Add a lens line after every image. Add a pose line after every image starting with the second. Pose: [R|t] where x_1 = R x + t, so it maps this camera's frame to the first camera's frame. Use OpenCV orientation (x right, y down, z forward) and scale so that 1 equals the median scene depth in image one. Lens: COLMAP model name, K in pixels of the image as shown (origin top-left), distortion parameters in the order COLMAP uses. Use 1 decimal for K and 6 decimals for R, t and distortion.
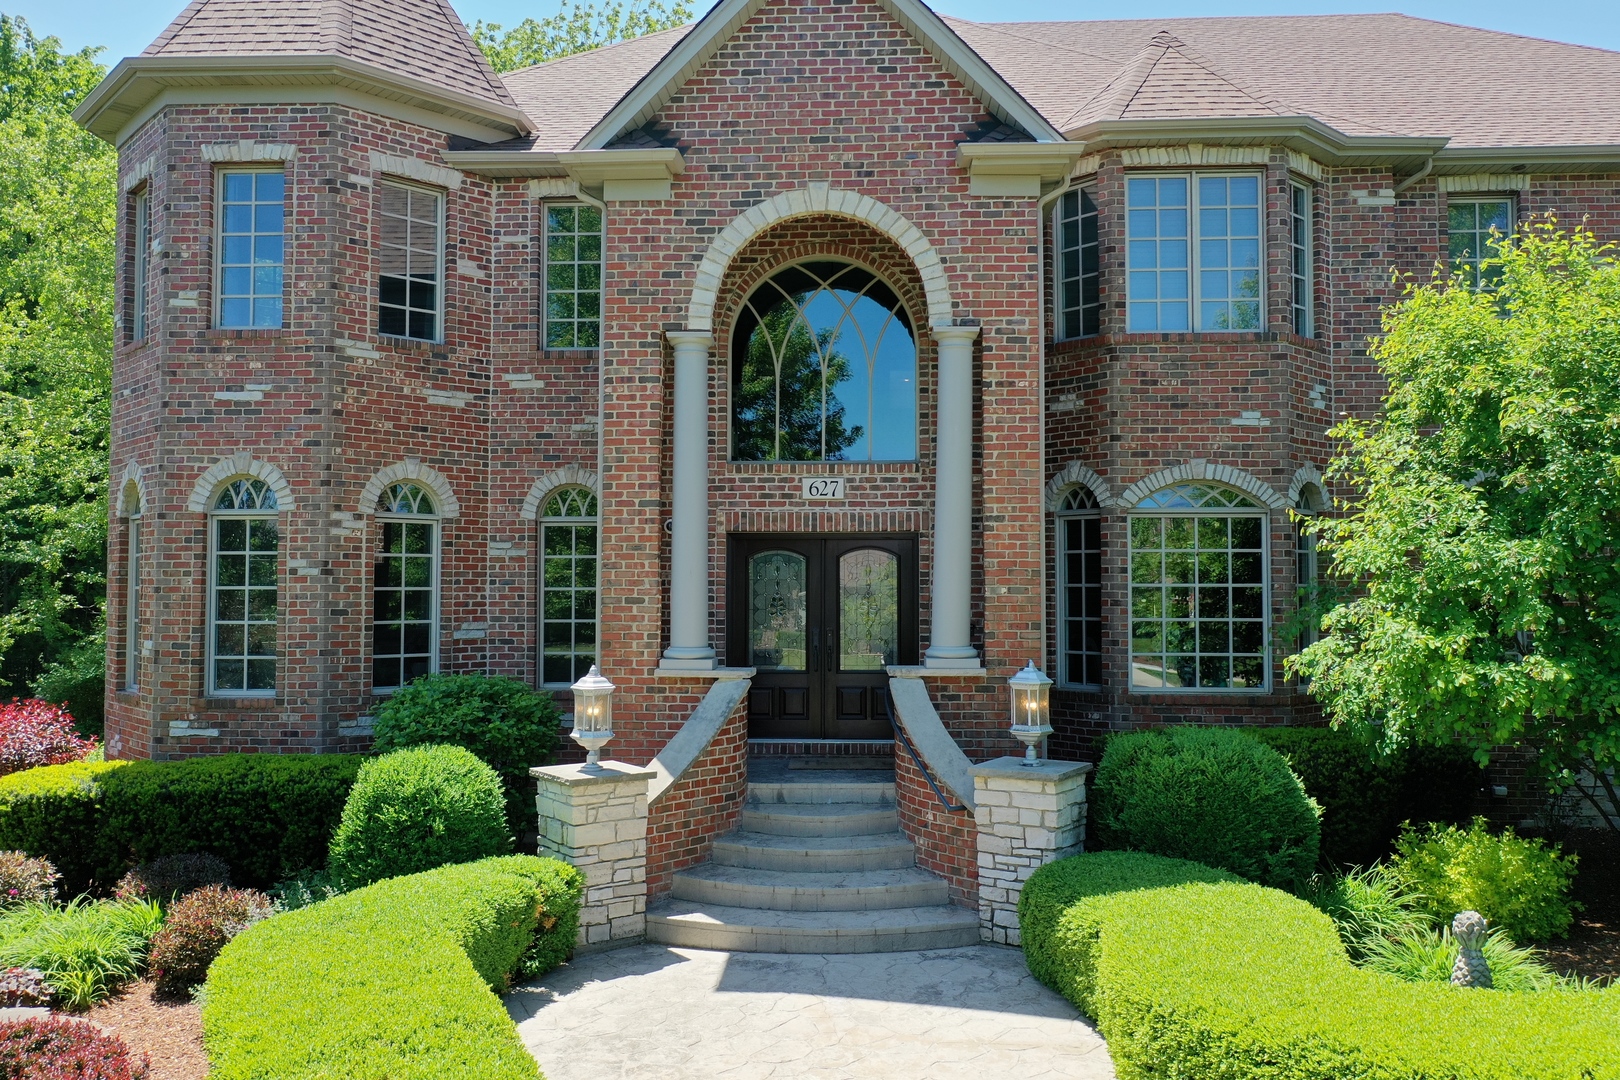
lens RADIAL K [[1279.1, 0, 811.0], [0, 1279.1, 532.2], [0, 0, 1]] dist [0.008336, -0.021866]
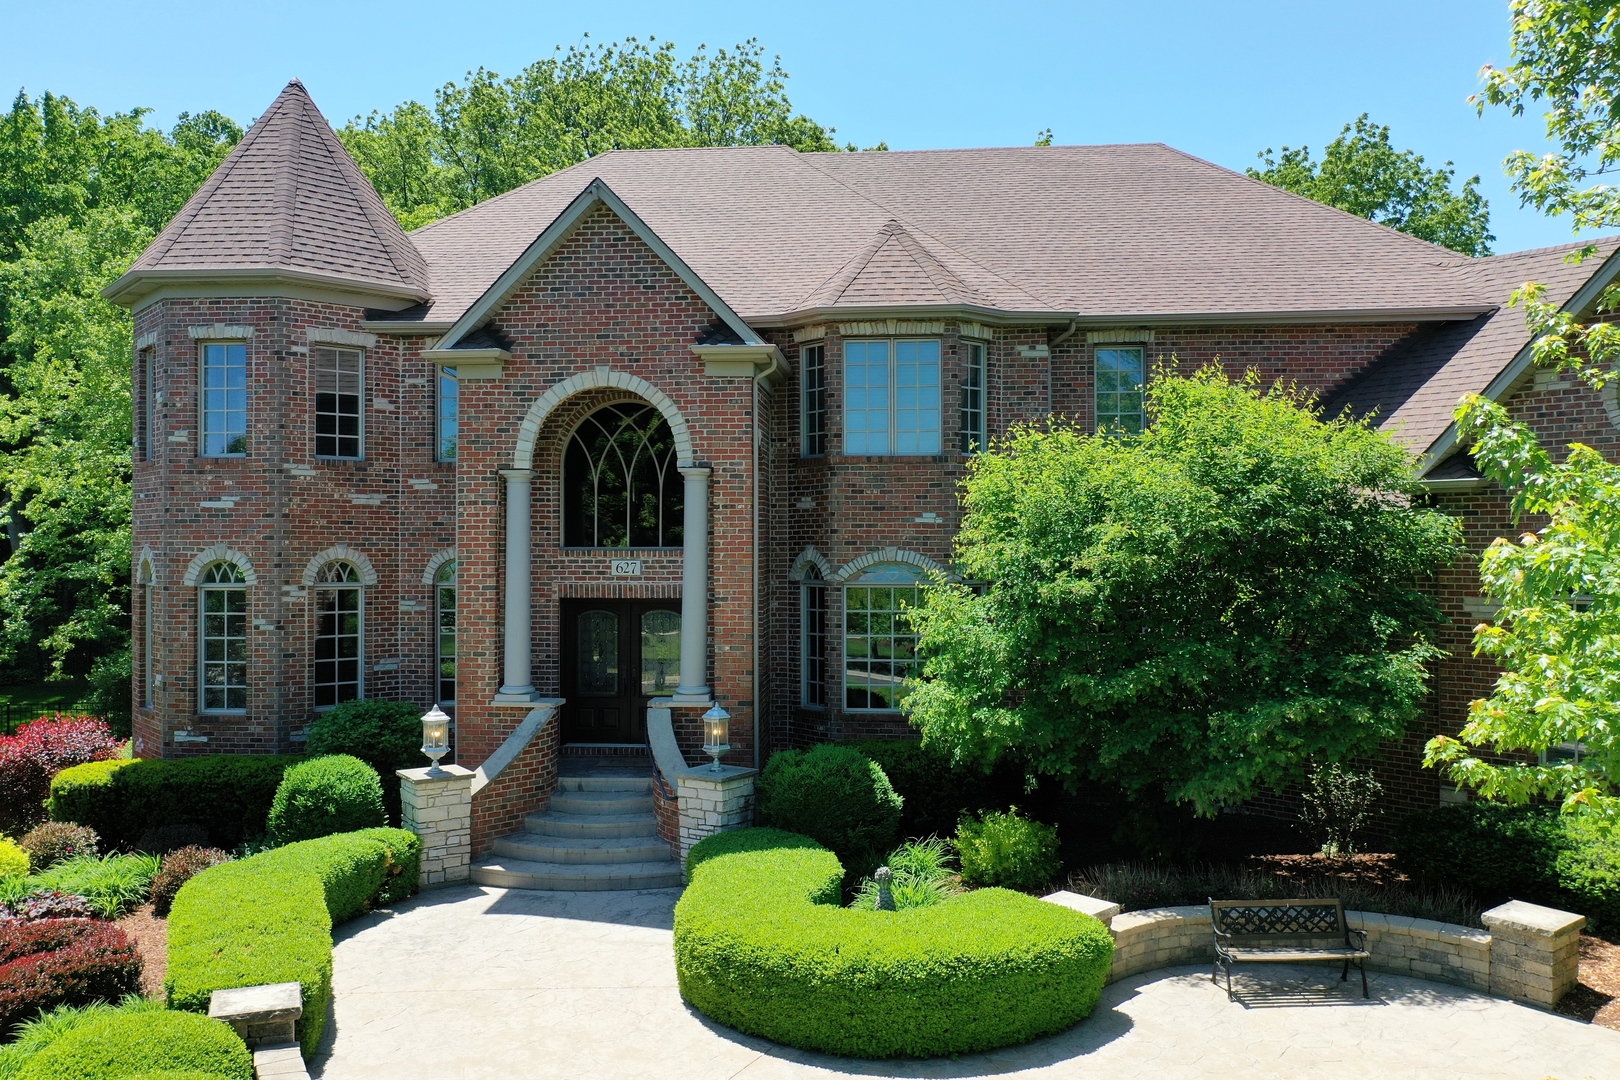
lens RADIAL K [[1279.1, 0, 810.8], [0, 1279.1, 534.9], [0, 0, 1]] dist [0.008336, -0.021866]
pose [[0.999374, -0.002187, -0.035313, 0.266210], [0.003432, 0.999374, 0.035210, -0.120853], [0.035214, -0.035309, 0.998756, -0.406152]]
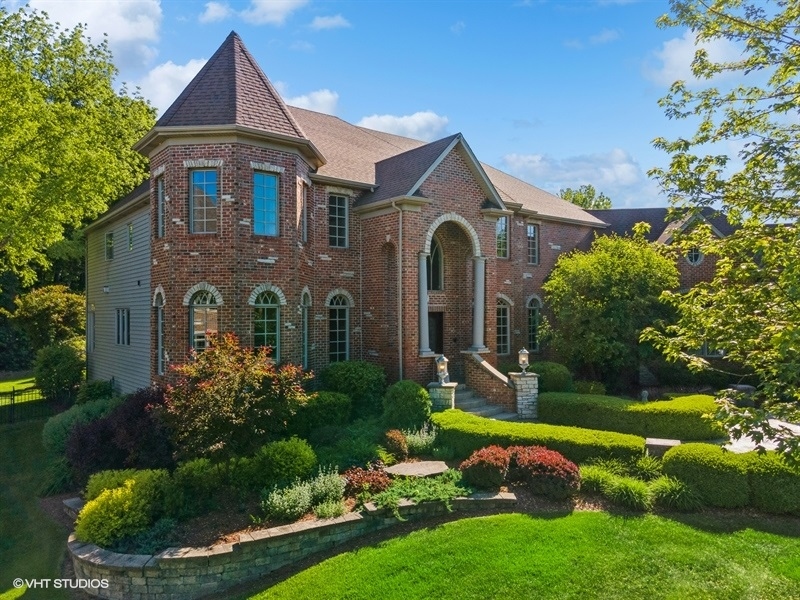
lens RADIAL K [[577.6, 0, 400.6], [0, 577.6, 306.8], [0, 0, 1]] dist [0.027968, 0.025487]
pose [[0.755772, 0.003789, 0.654824, -1.019090], [-0.023136, 0.999513, 0.020918, -0.043484], [-0.654426, -0.030959, 0.755492, -0.083347]]
